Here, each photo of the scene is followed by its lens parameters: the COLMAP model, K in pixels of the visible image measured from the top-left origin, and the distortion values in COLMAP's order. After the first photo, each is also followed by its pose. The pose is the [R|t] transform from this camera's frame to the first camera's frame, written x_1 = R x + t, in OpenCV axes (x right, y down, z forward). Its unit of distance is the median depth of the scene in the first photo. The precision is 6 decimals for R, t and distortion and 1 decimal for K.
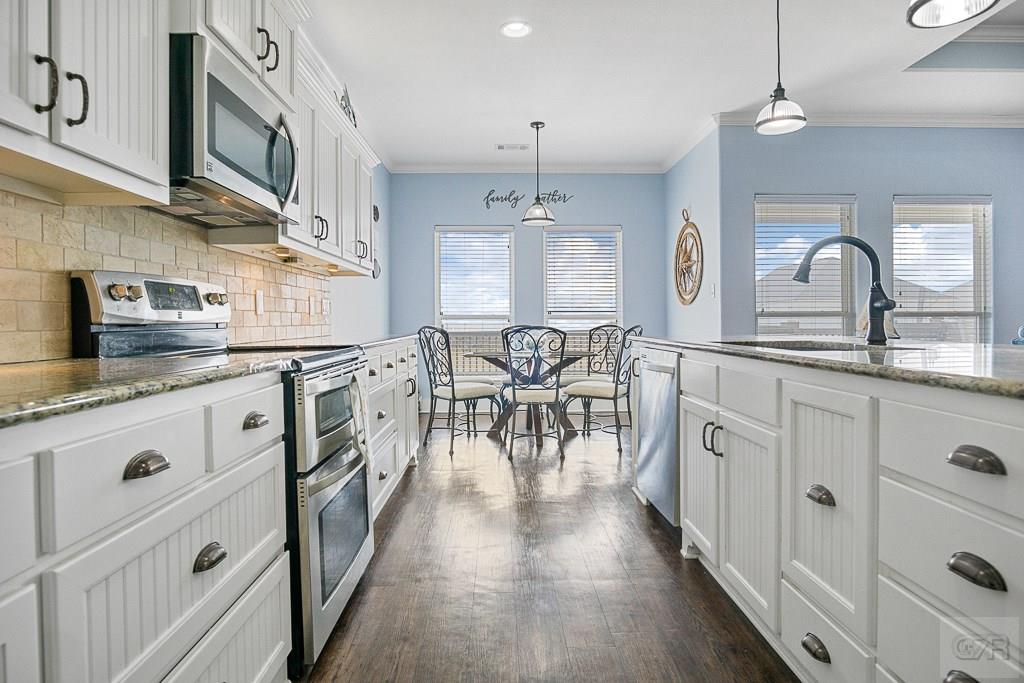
lens RADIAL K [[560.2, 0, 510.6], [0, 560.2, 323.4], [0, 0, 1]] dist [-0.037633, 0.011199]
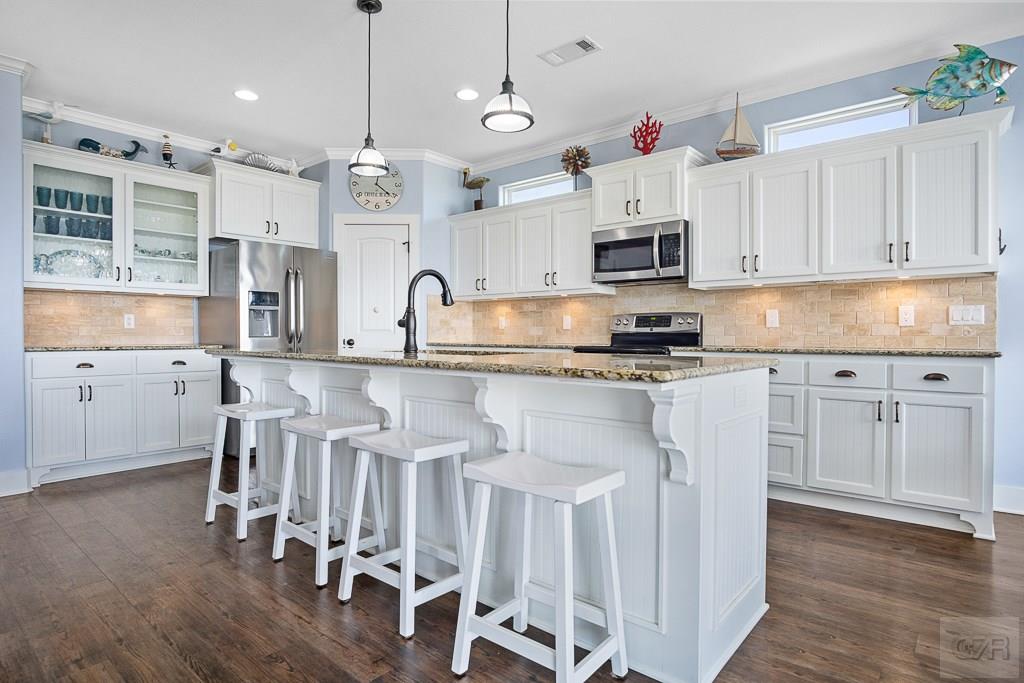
lens RADIAL K [[545.8, 0, 514.5], [0, 545.8, 343.2], [0, 0, 1]] dist [-0.023823, 0.000785]
pose [[-0.654377, 0.022657, -0.755829, 0.582148], [0.003912, 0.999639, 0.026580, -0.007624], [0.756158, 0.014436, -0.654230, 0.796475]]
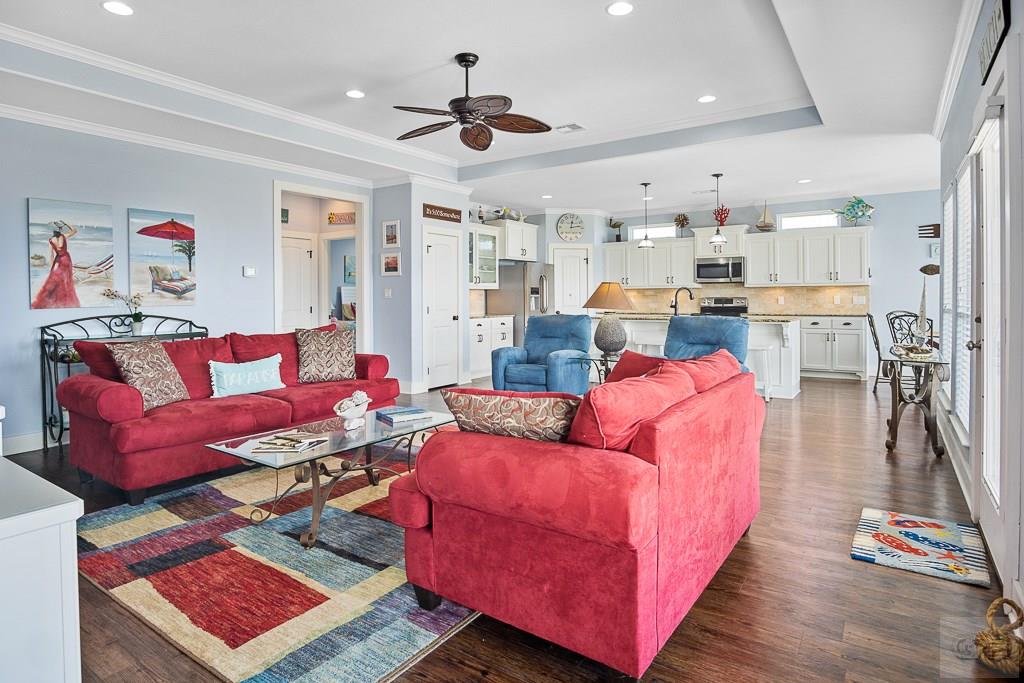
lens RADIAL K [[560.2, 0, 506.9], [0, 560.2, 300.9], [0, 0, 1]] dist [-0.037633, 0.011199]
pose [[-0.579077, 0.015752, -0.815120, 1.740163], [0.009162, 0.999876, 0.012813, -0.051045], [0.815221, -0.000049, -0.579150, 0.885230]]
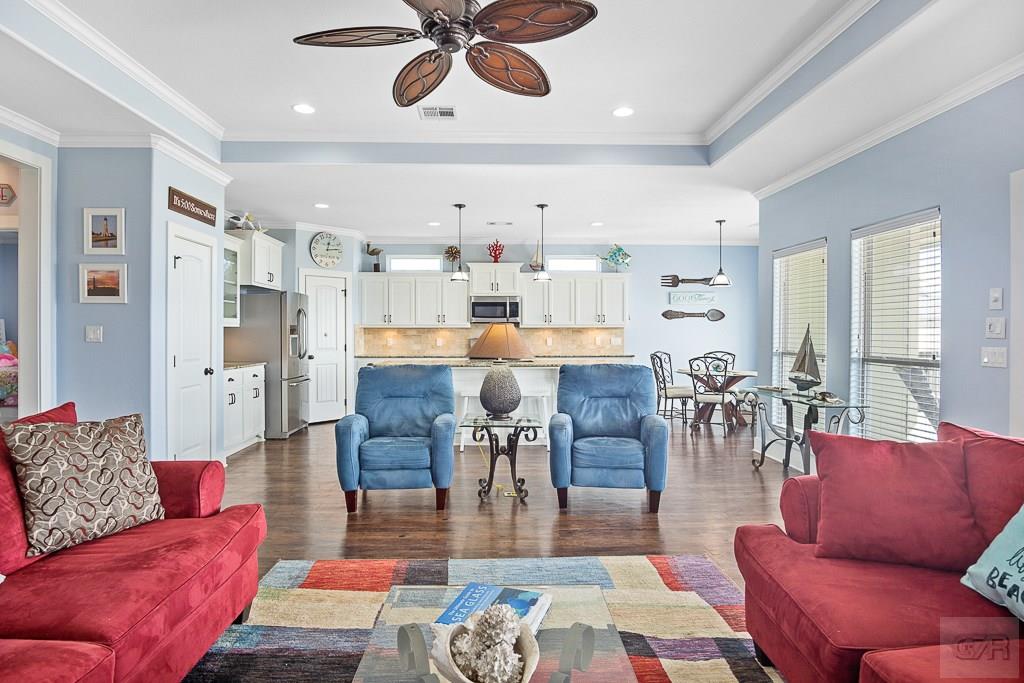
lens RADIAL K [[560.2, 0, 504.2], [0, 560.2, 336.4], [0, 0, 1]] dist [-0.037633, 0.011199]
pose [[0.023228, 0.014606, -0.999624, 1.566184], [-0.001864, 0.999892, 0.014566, -0.064327], [0.999728, 0.001525, 0.023252, 0.375328]]
